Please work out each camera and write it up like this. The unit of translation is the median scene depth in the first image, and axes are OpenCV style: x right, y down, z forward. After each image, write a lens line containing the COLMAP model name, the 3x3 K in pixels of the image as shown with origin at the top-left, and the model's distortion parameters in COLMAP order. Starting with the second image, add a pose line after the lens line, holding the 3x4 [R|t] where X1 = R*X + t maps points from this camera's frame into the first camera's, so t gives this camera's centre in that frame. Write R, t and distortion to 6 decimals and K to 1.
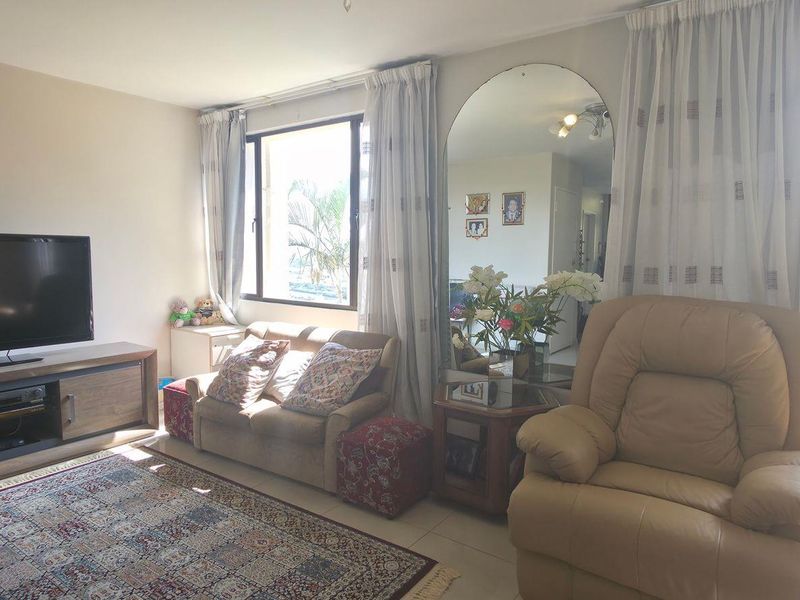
lens RADIAL K [[517.6, 0, 396.3], [0, 517.6, 294.5], [0, 0, 1]] dist [0.002043, -0.002766]
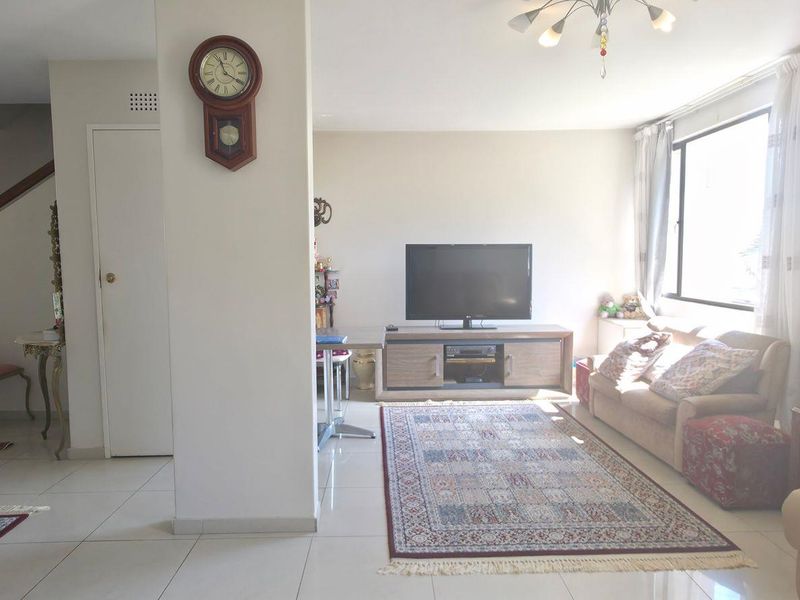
lens RADIAL K [[517.6, 0, 396.3], [0, 517.6, 294.5], [0, 0, 1]] dist [0.002043, -0.002766]
pose [[0.605855, 0.044459, -0.794332, 0.308506], [-0.049503, 0.998609, 0.018135, 0.015554], [0.794034, 0.028335, 0.607213, -0.124509]]
